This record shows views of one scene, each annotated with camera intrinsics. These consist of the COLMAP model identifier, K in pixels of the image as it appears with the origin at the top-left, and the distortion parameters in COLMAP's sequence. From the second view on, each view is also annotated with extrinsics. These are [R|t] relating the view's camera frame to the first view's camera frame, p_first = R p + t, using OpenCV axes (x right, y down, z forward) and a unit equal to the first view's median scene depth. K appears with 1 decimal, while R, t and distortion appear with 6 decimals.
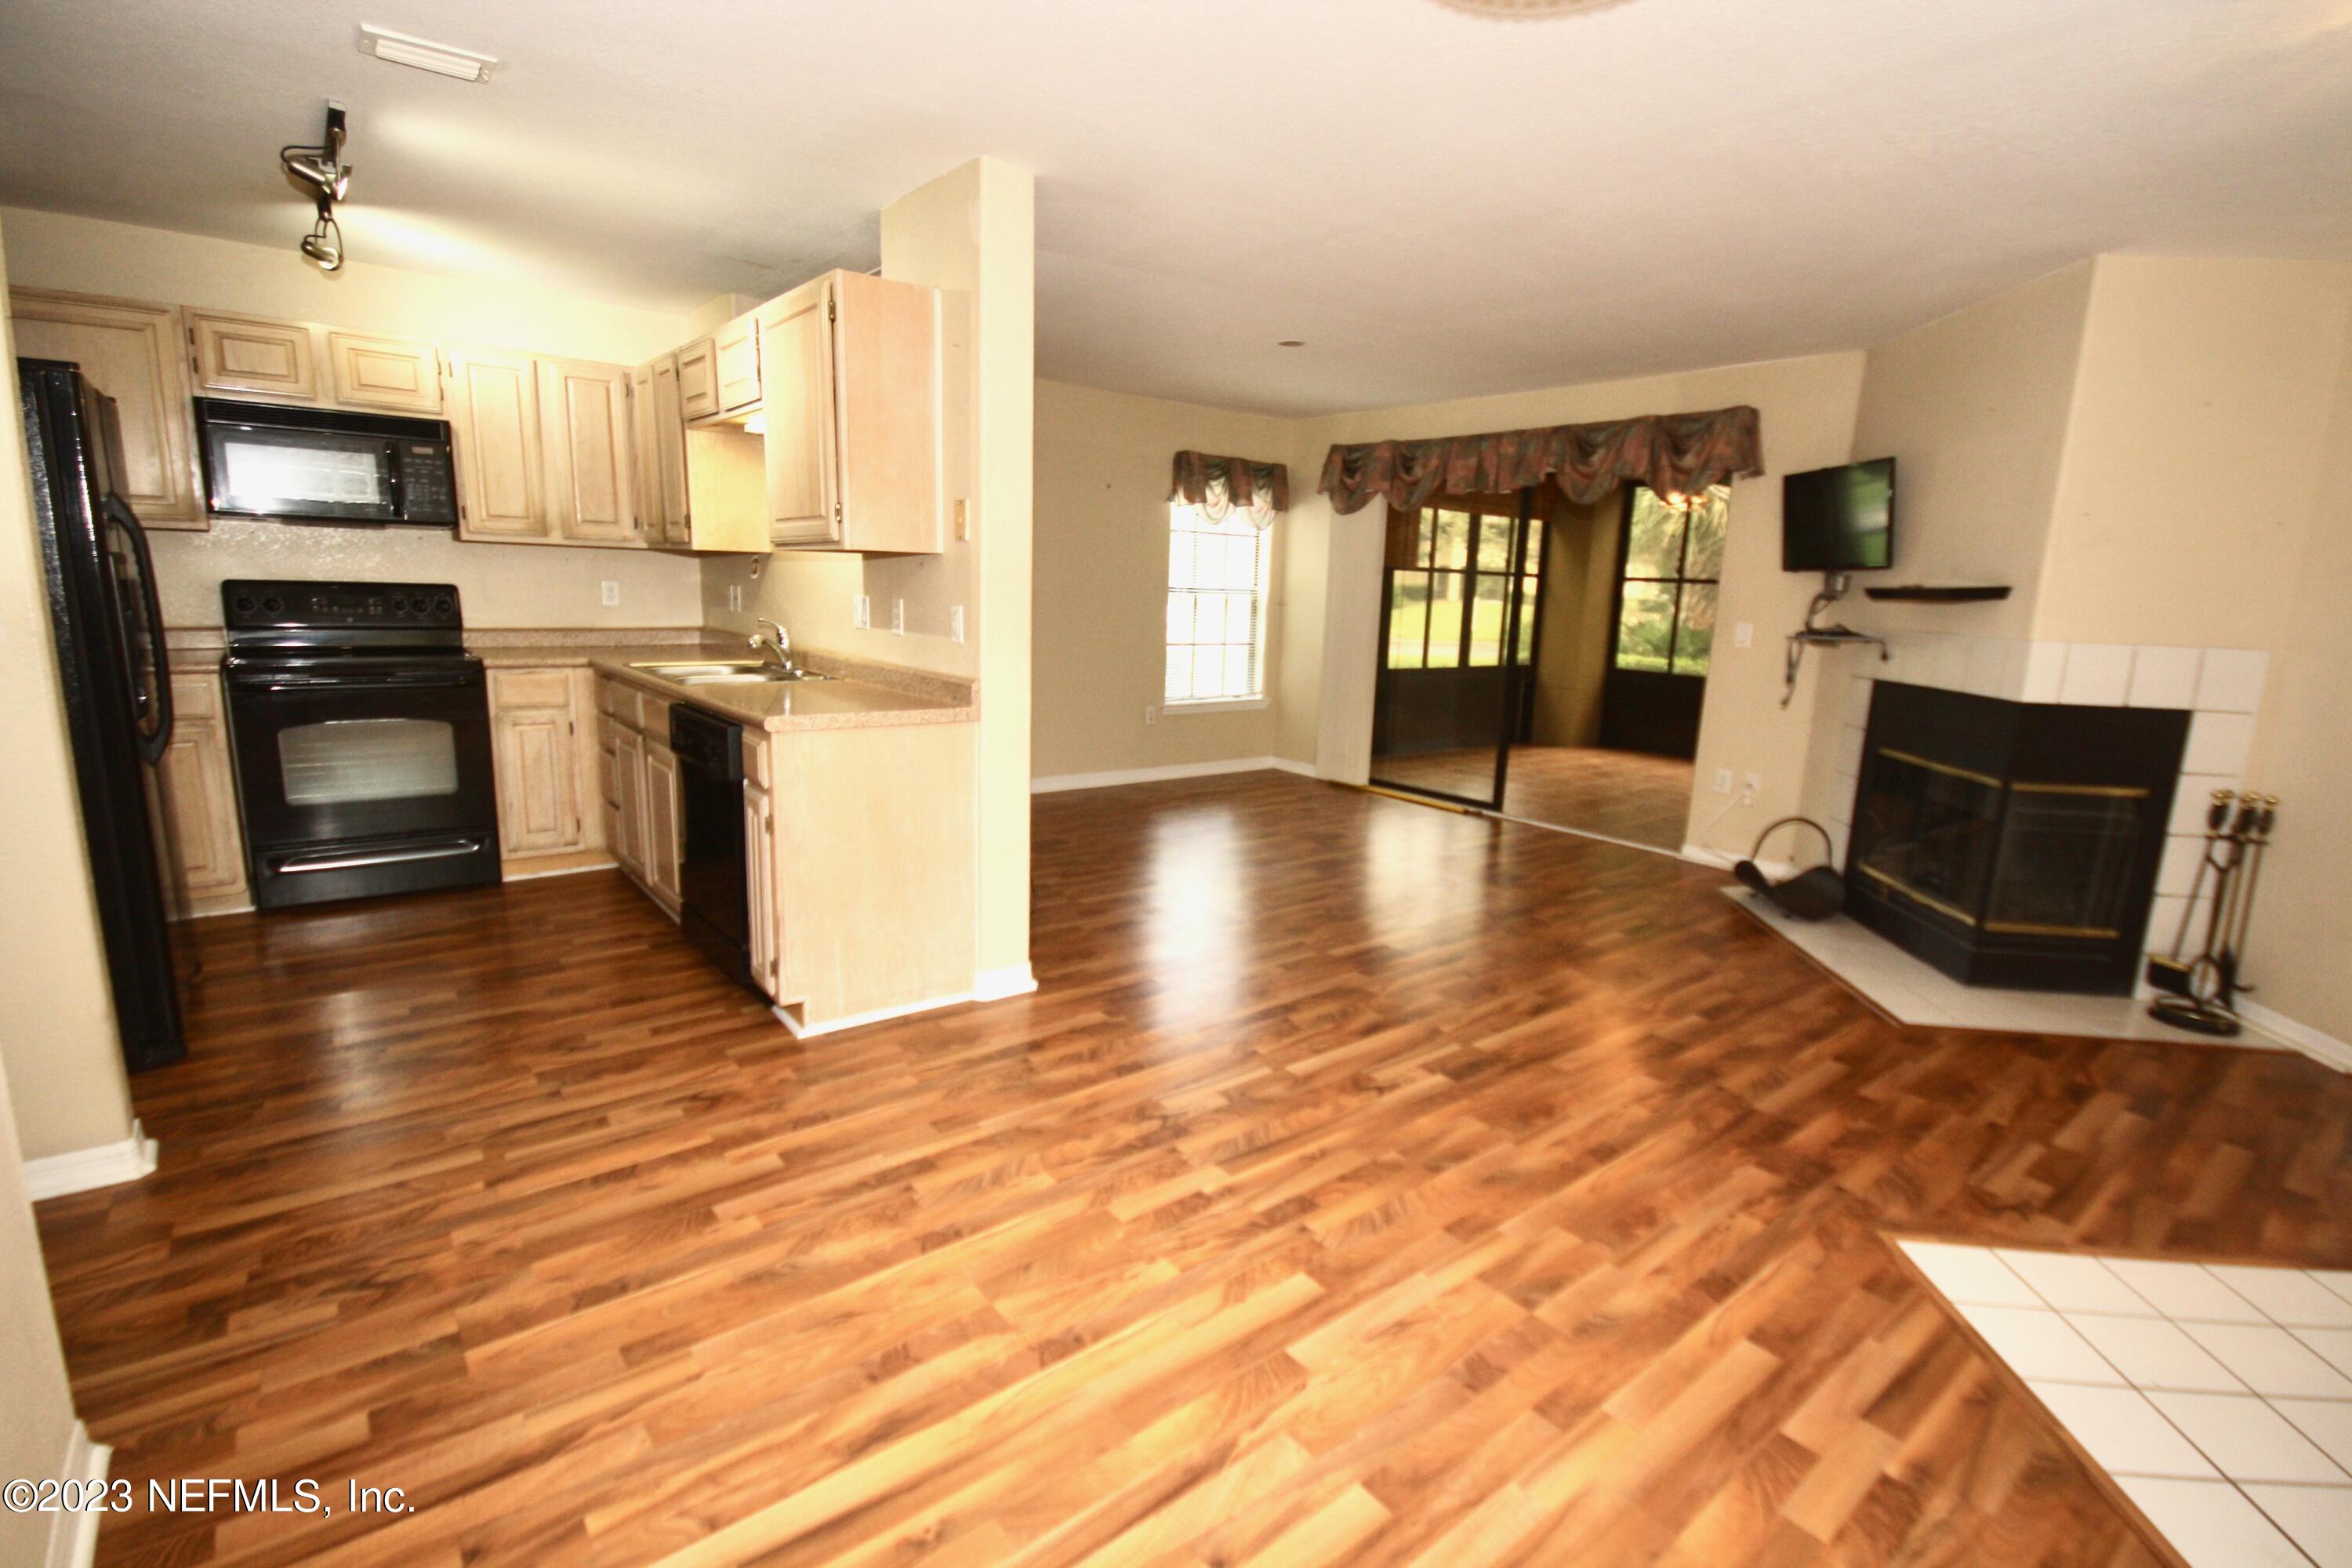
lens RADIAL K [[1091.1, 0, 1199.0], [0, 1091.1, 797.0], [0, 0, 1]] dist [0.010700, -0.012688]
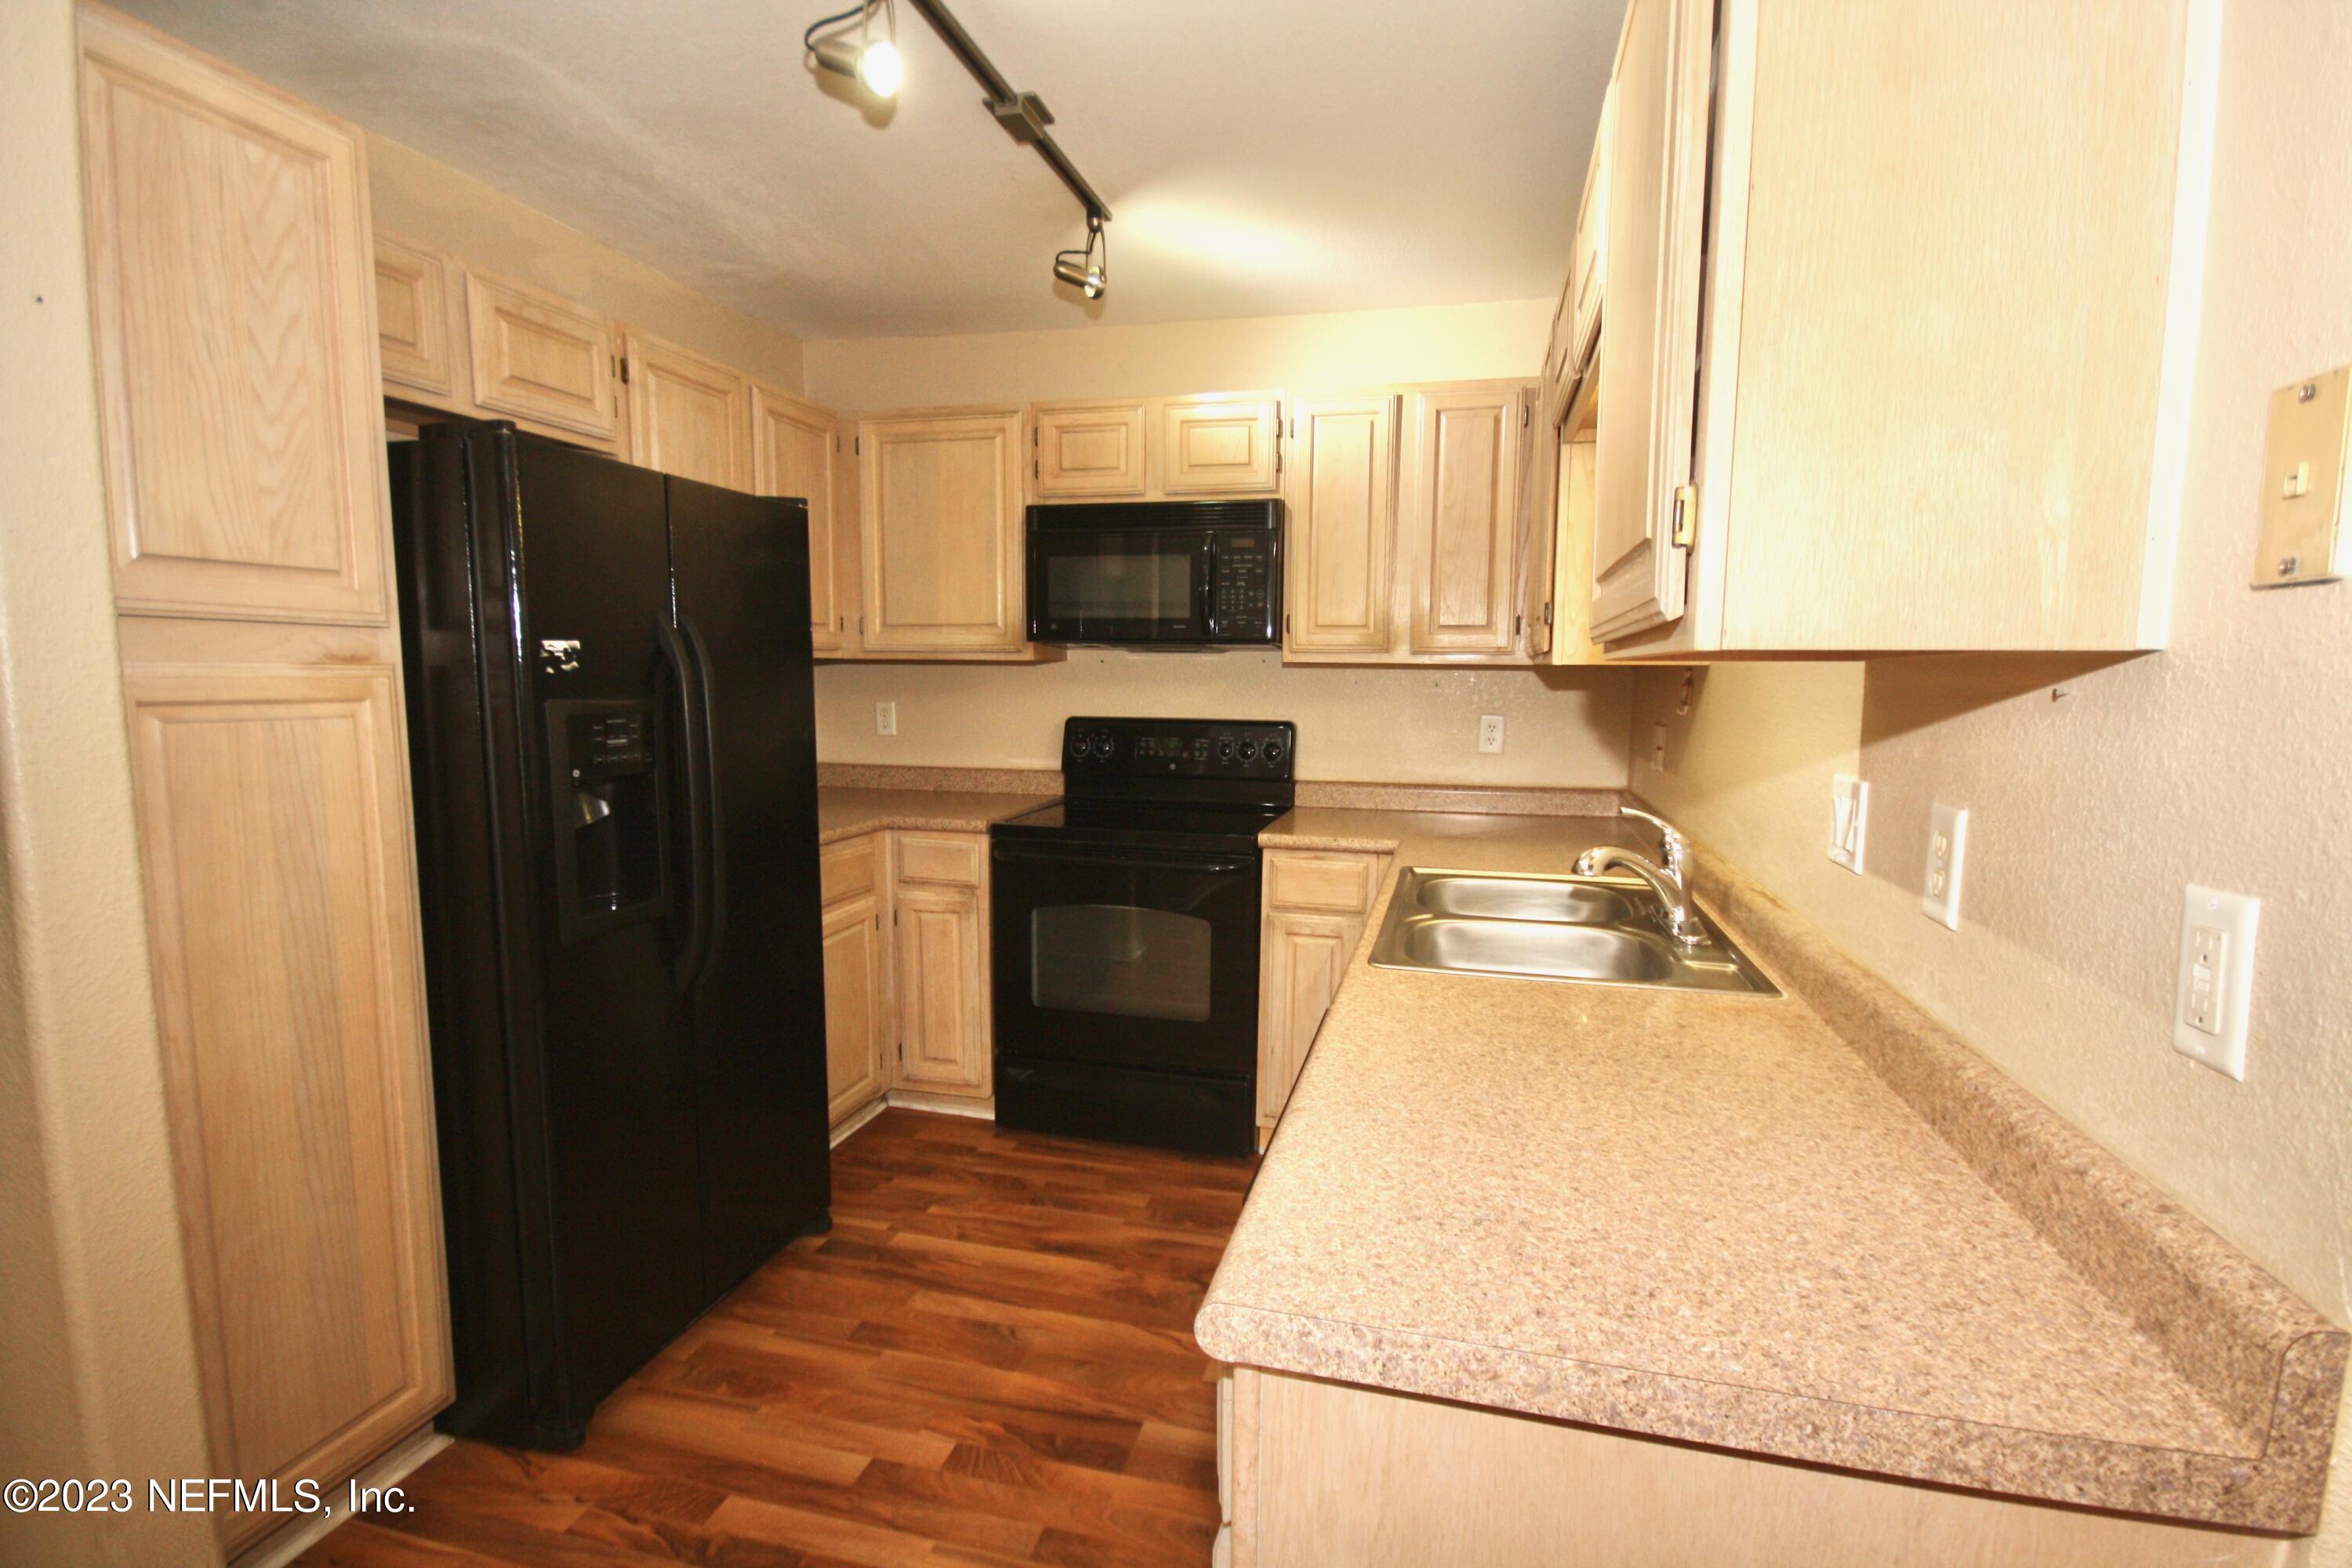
lens RADIAL K [[1097.7, 0, 1199.5], [0, 1097.7, 786.0], [0, 0, 1]] dist [0.012991, -0.013005]
pose [[0.597133, 0.055537, -0.800217, -0.198983], [-0.142874, 0.989012, -0.037975, -0.185176], [0.789315, 0.137006, 0.598507, 0.832018]]
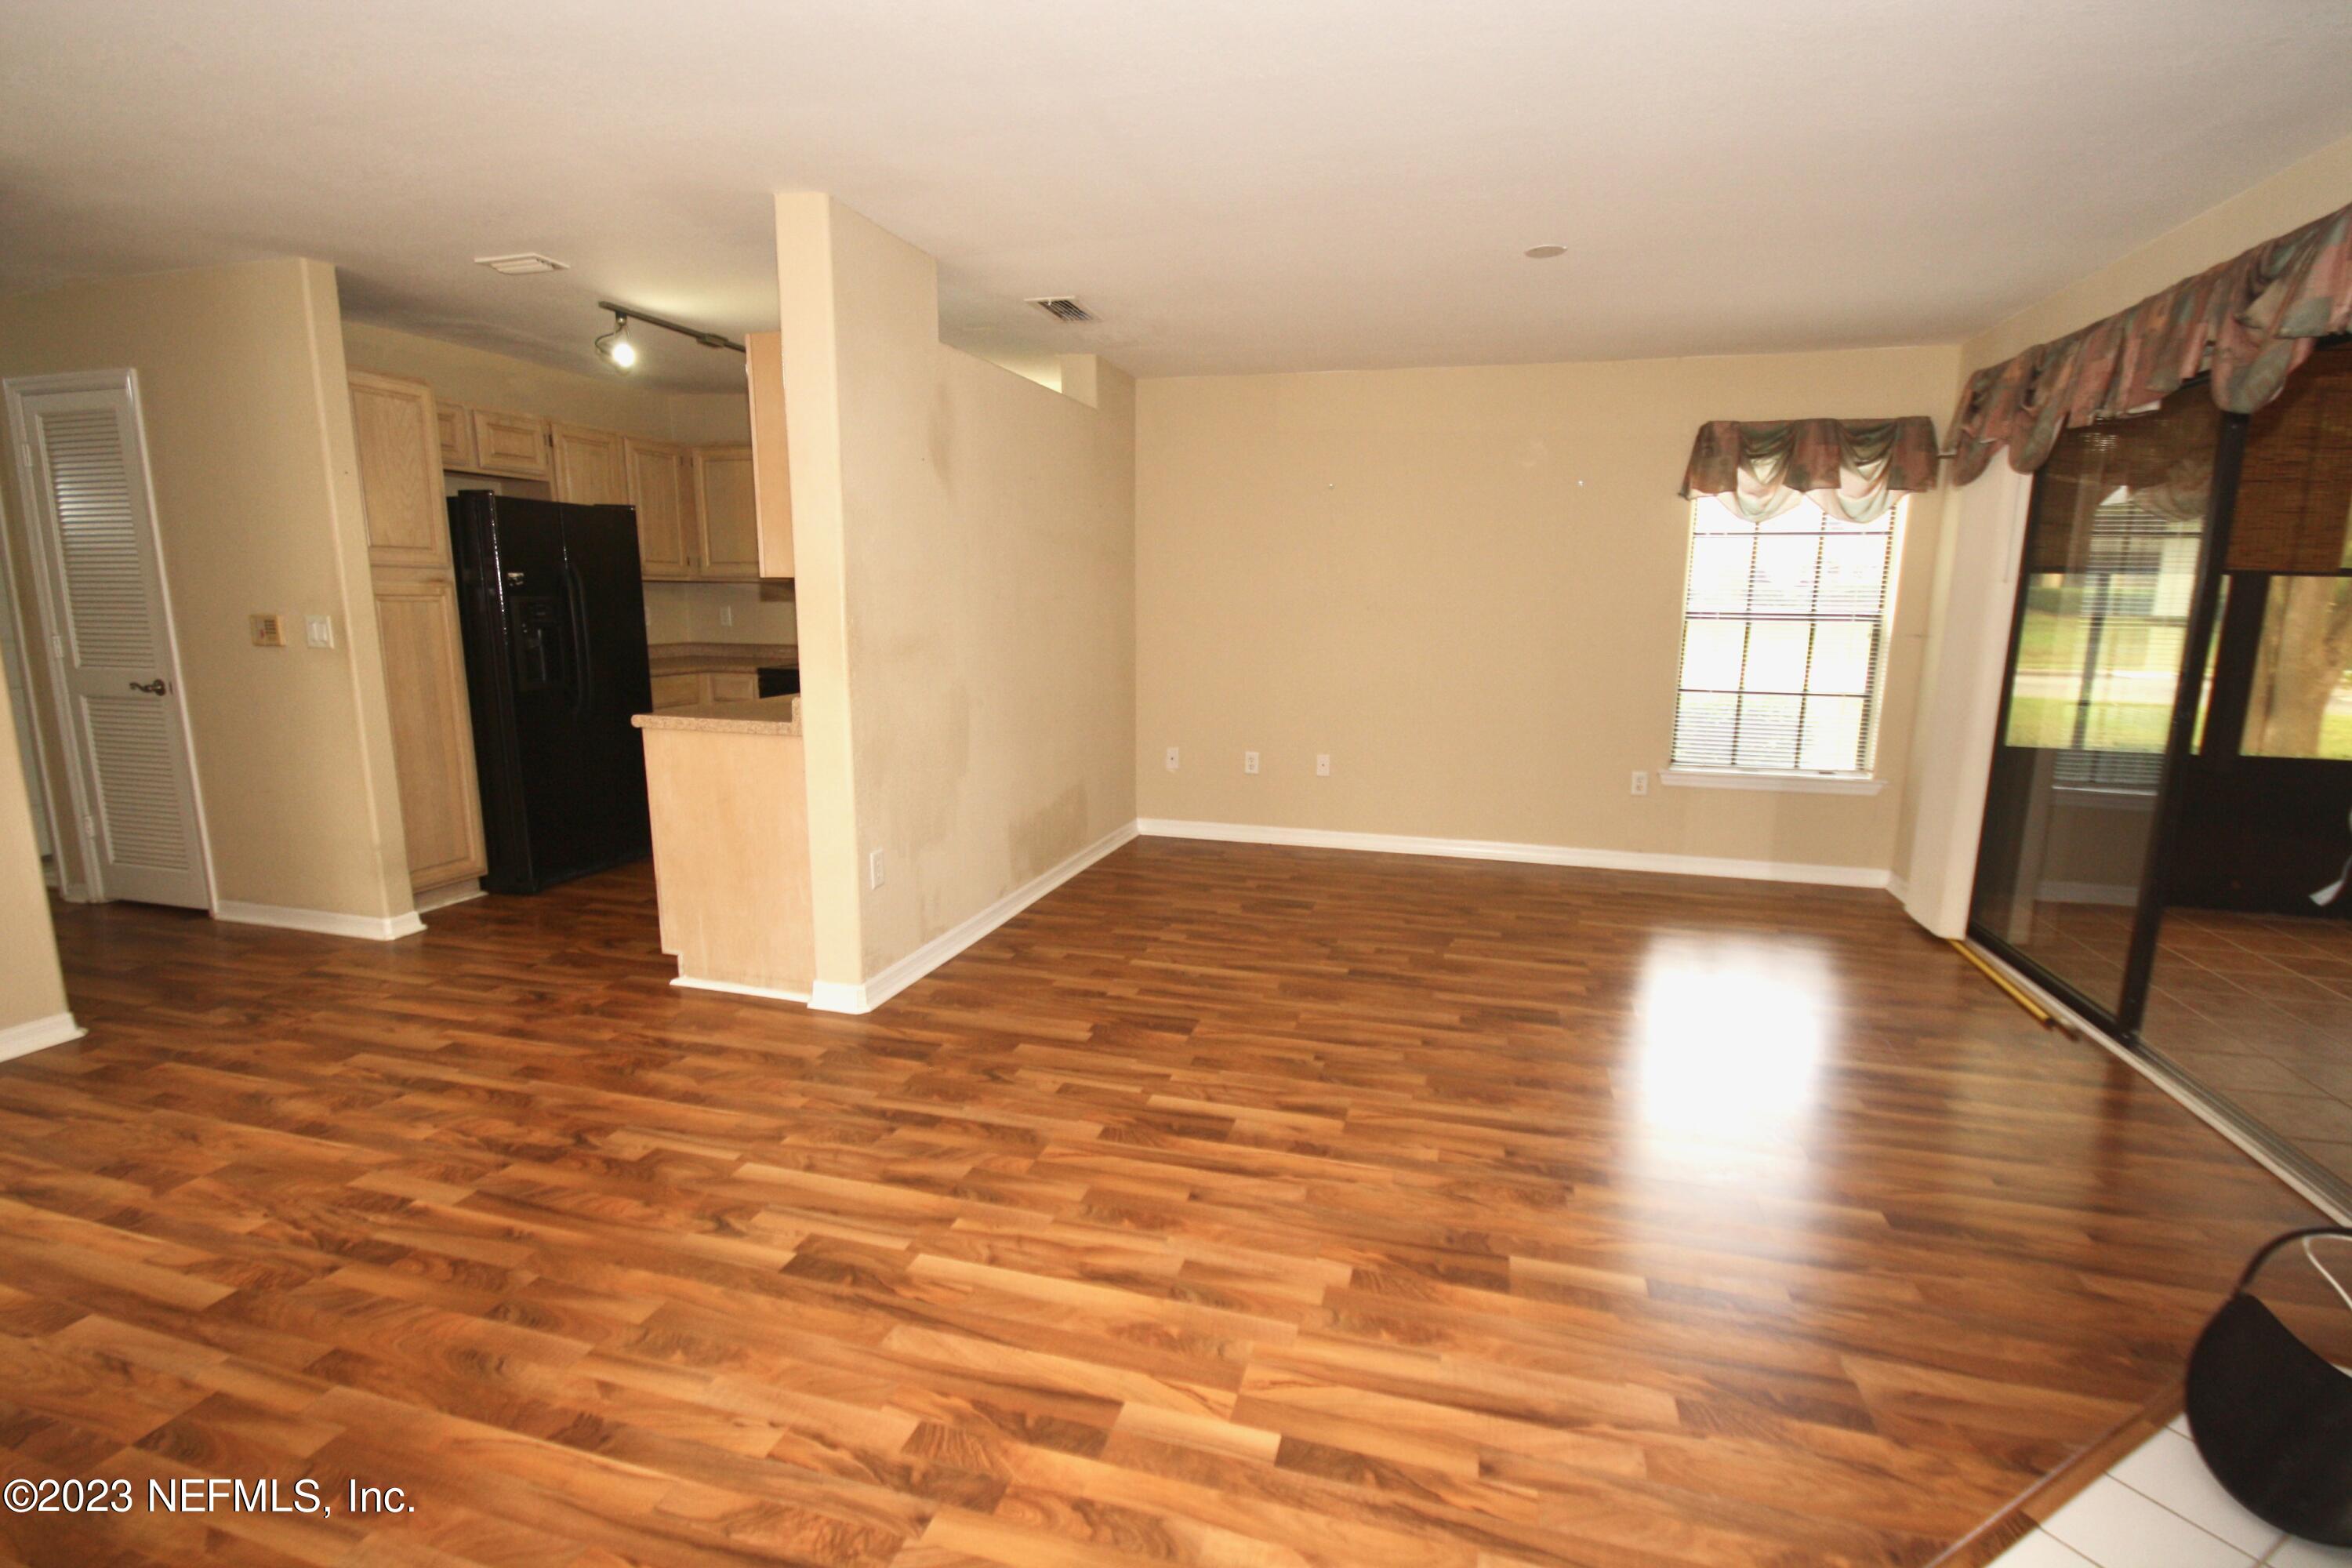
lens RADIAL K [[1091.1, 0, 1199.0], [0, 1091.1, 797.0], [0, 0, 1]] dist [0.010700, -0.012688]
pose [[0.575333, 0.121302, -0.808874, 0.998271], [-0.148866, 0.987953, 0.042272, -0.130916], [0.804258, 0.096093, 0.586460, 0.806049]]
